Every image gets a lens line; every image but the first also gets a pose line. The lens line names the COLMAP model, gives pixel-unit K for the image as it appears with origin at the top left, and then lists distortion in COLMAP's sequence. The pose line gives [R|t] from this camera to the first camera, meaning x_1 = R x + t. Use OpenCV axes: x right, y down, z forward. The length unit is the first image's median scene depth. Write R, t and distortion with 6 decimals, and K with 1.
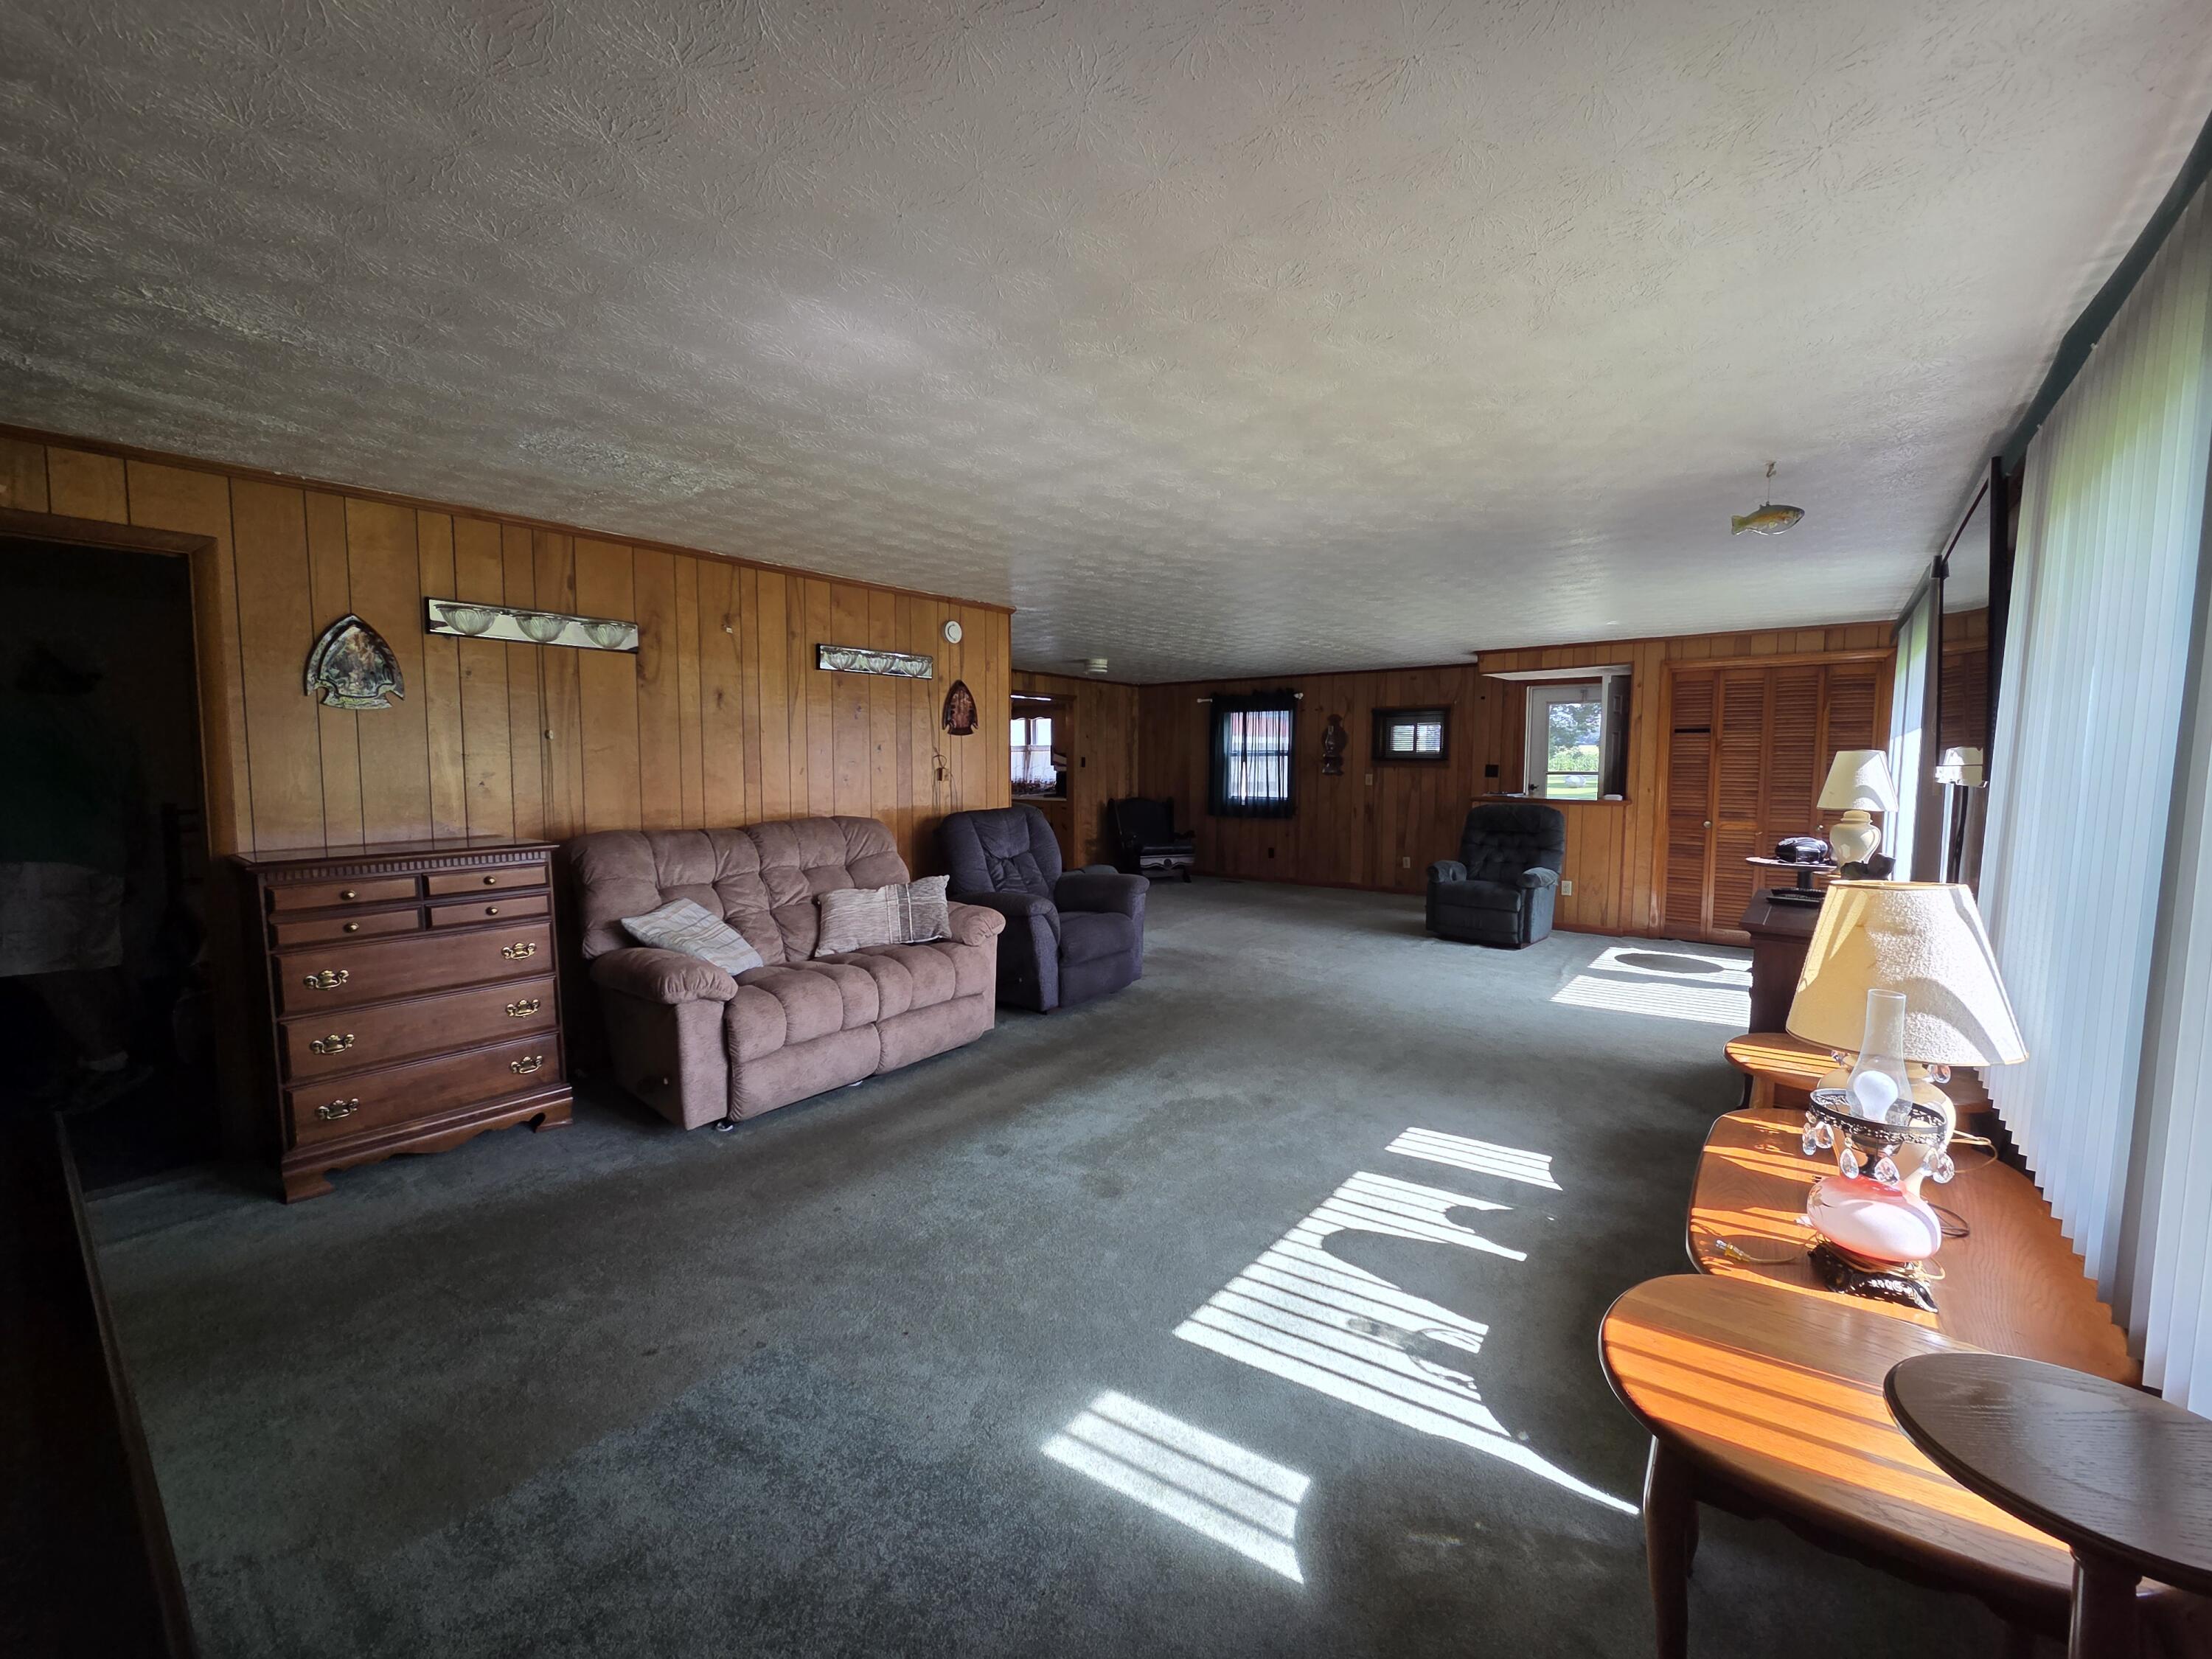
lens RADIAL K [[901.9, 0, 1122.1], [0, 901.9, 826.9], [0, 0, 1]] dist [0.006871, -0.001792]
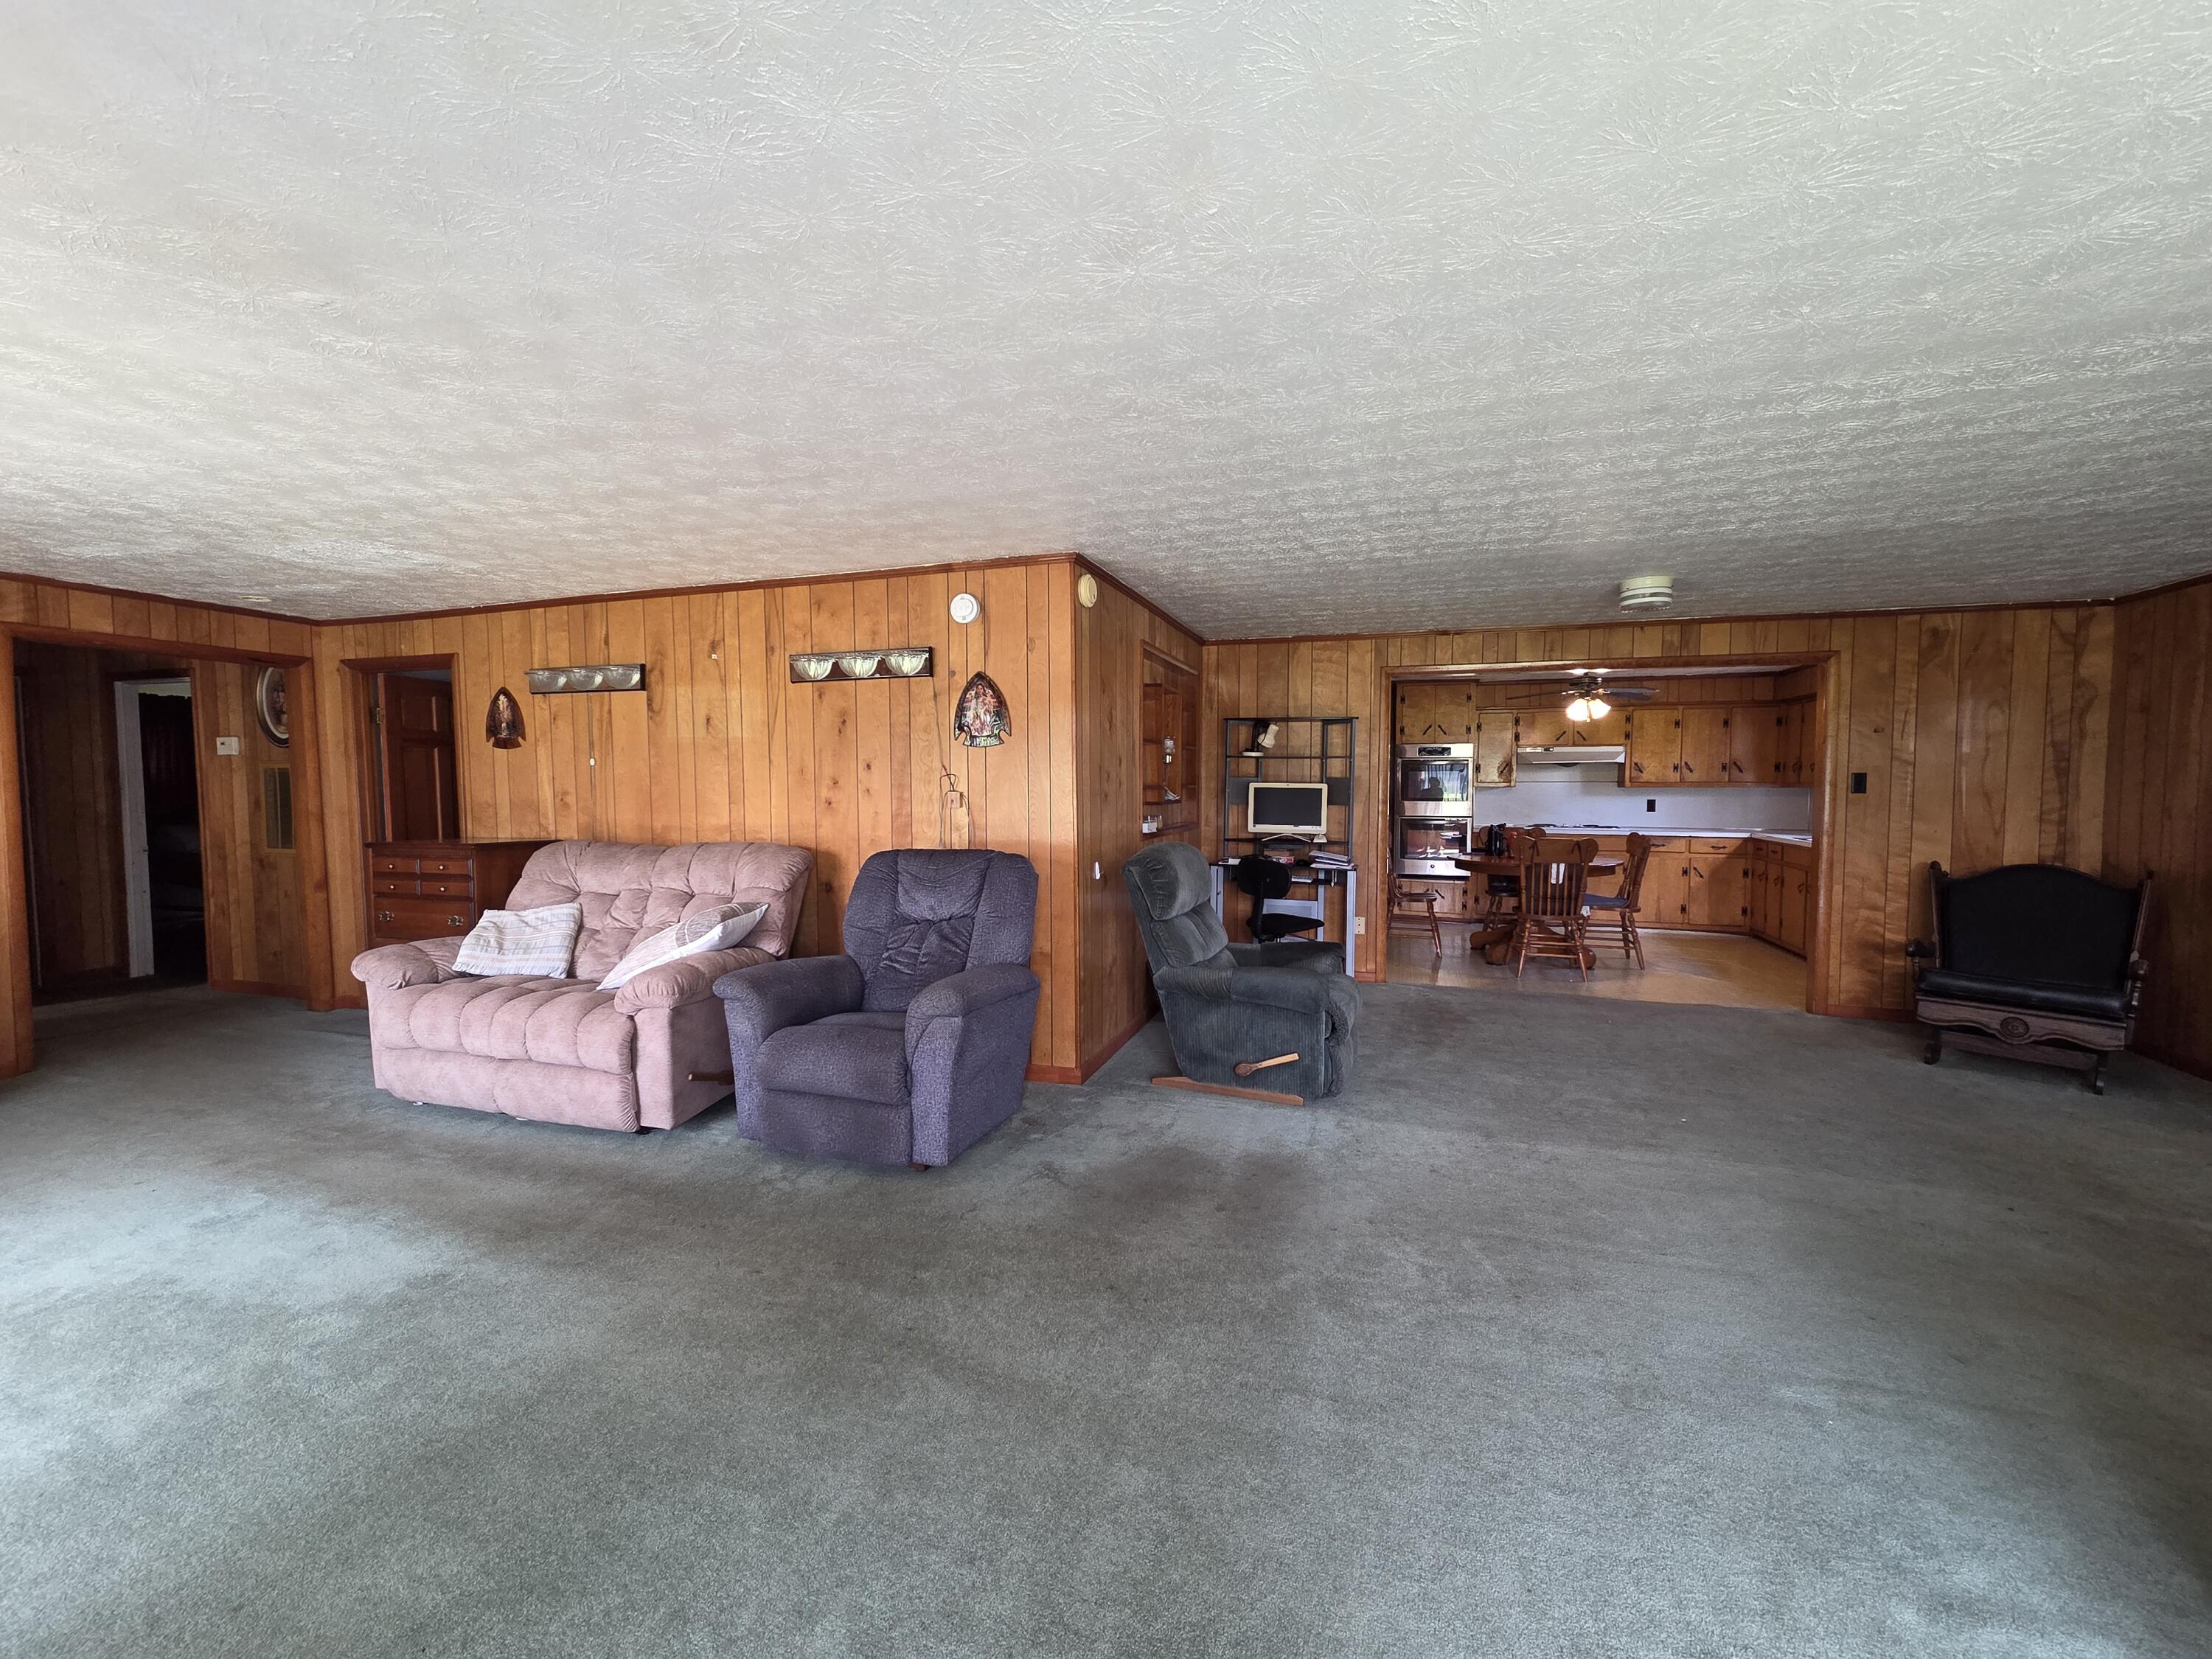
lens RADIAL K [[901.9, 0, 1114.8], [0, 901.9, 823.9], [0, 0, 1]] dist [0.006871, -0.001792]
pose [[0.327182, 0.041532, -0.944048, 0.351145], [-0.067392, 0.997515, 0.020528, -0.038746], [0.942555, 0.056905, 0.329168, 0.548845]]
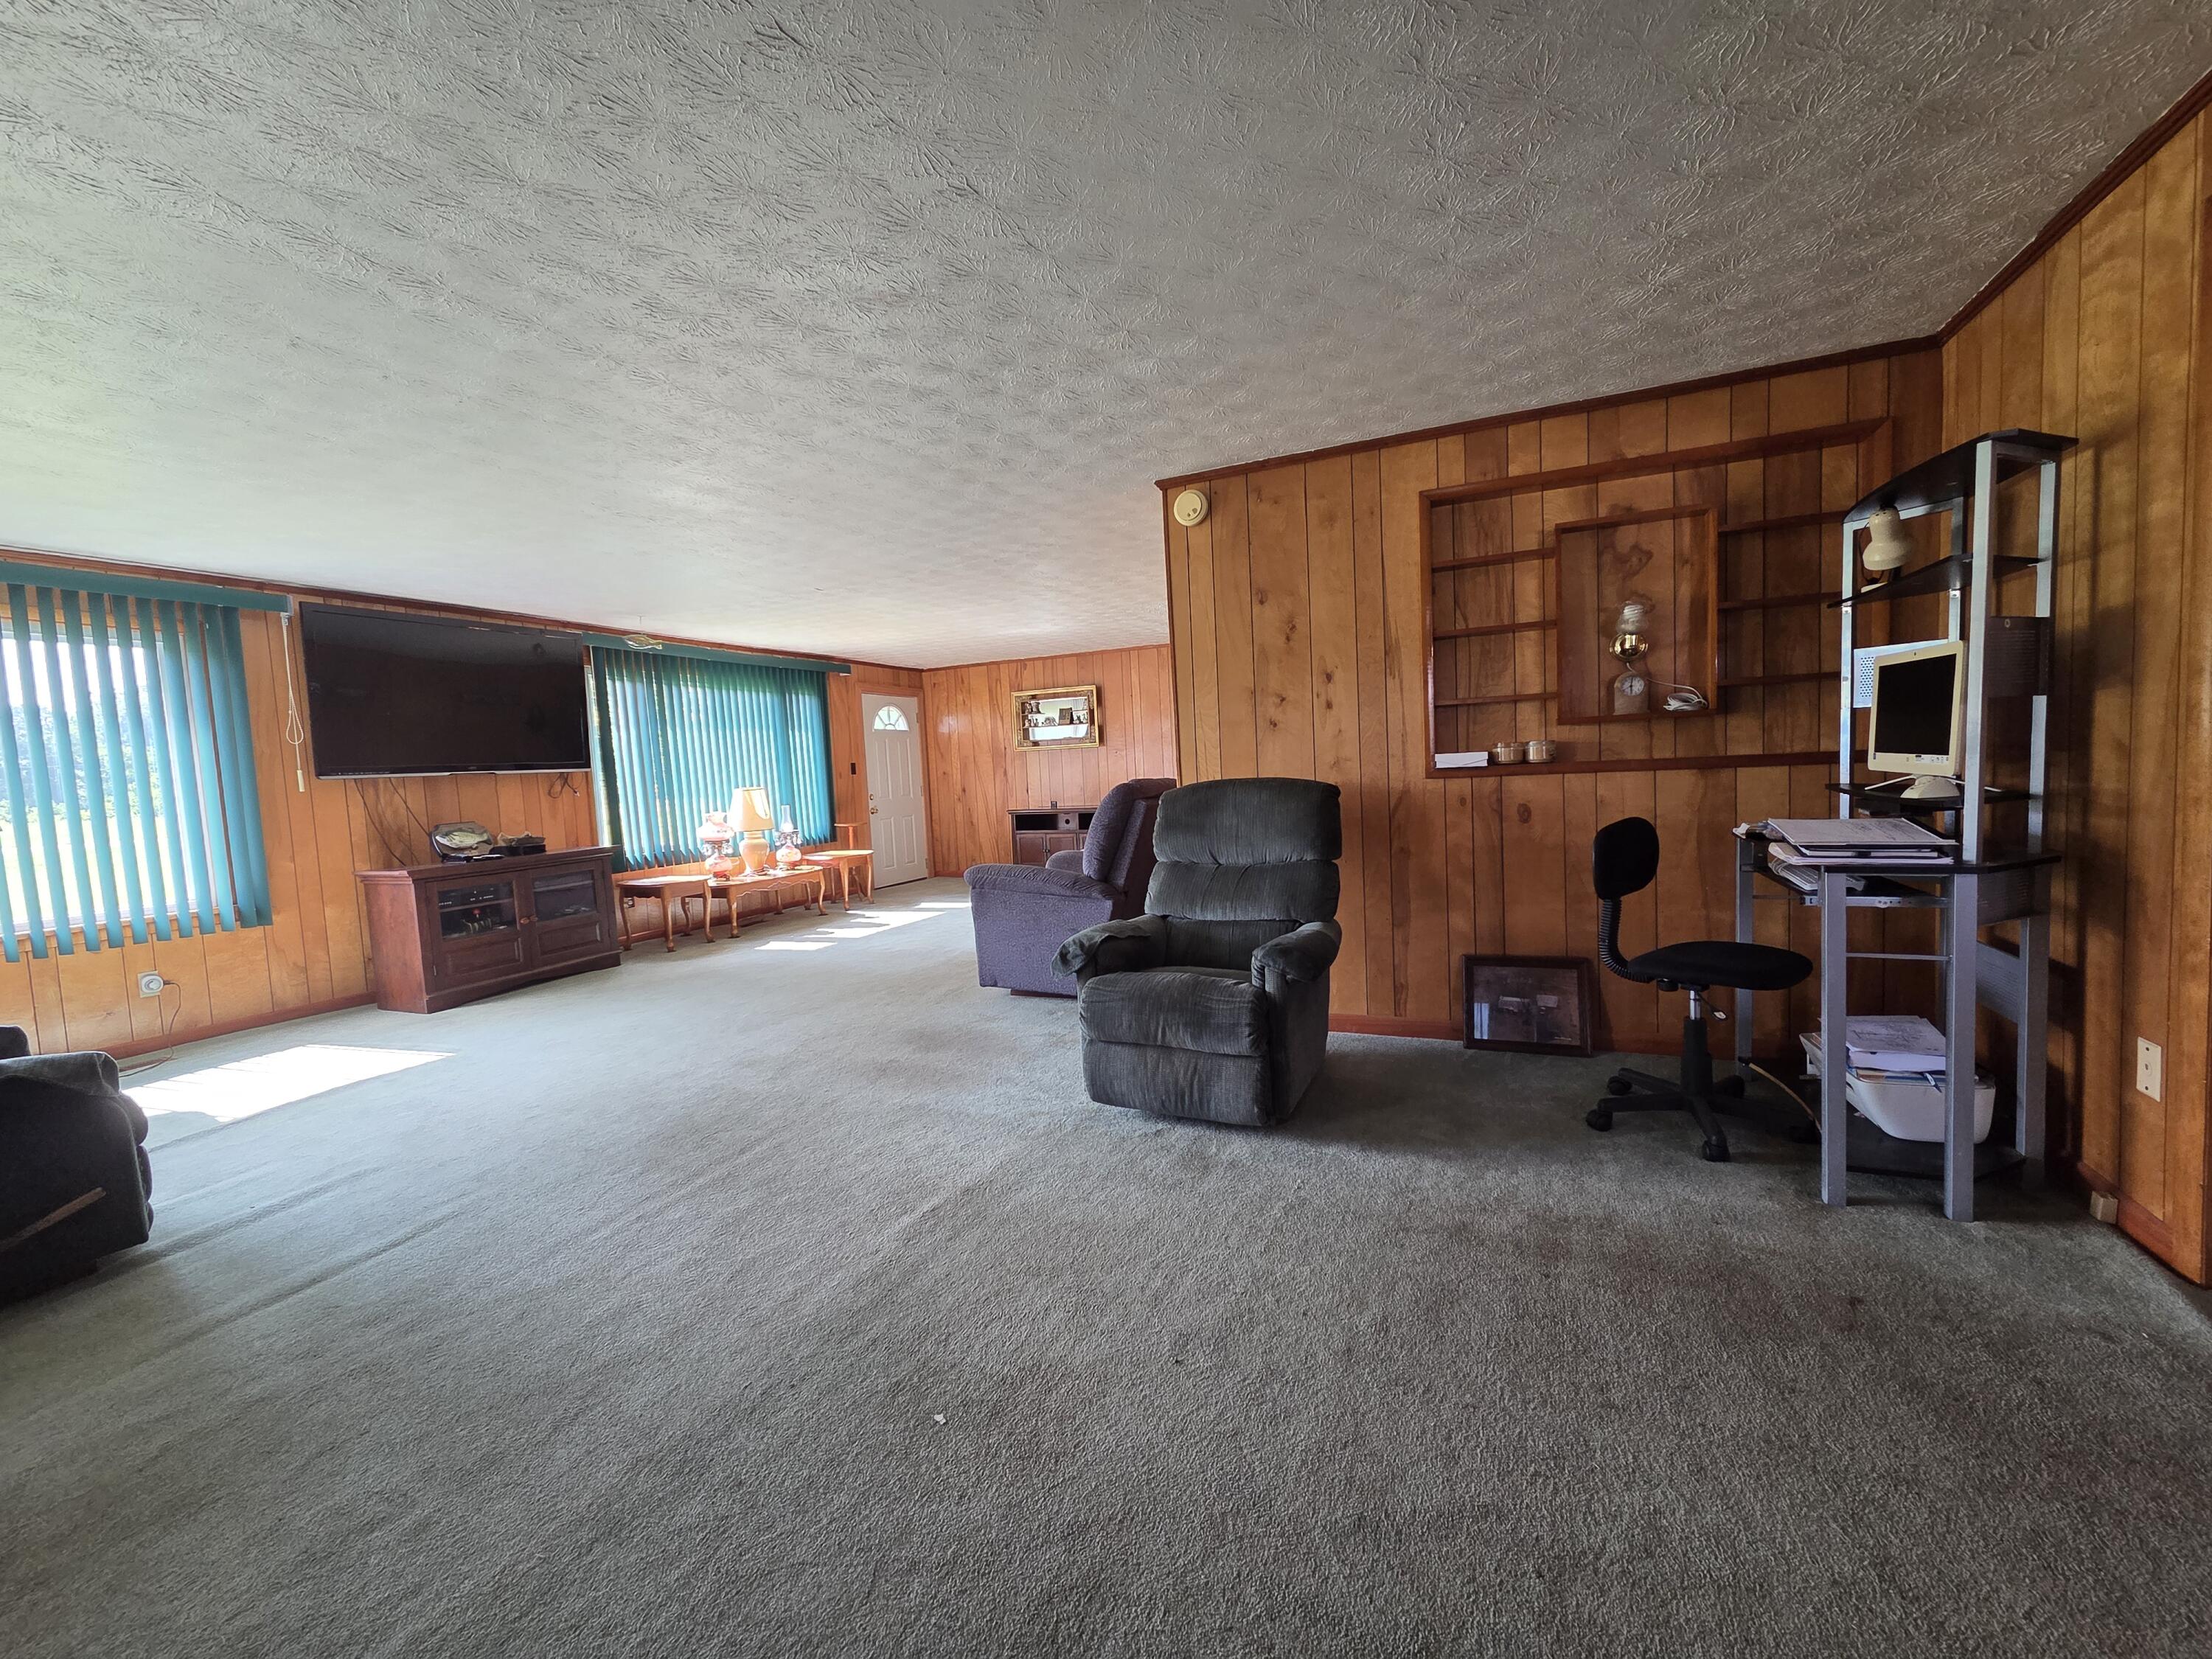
lens RADIAL K [[901.9, 0, 1113.7], [0, 901.9, 833.0], [0, 0, 1]] dist [0.006871, -0.001792]
pose [[-0.971648, 0.061010, -0.228424, 0.050867], [0.028695, 0.989421, 0.142205, -0.055067], [0.234684, 0.131618, -0.963120, 1.108644]]
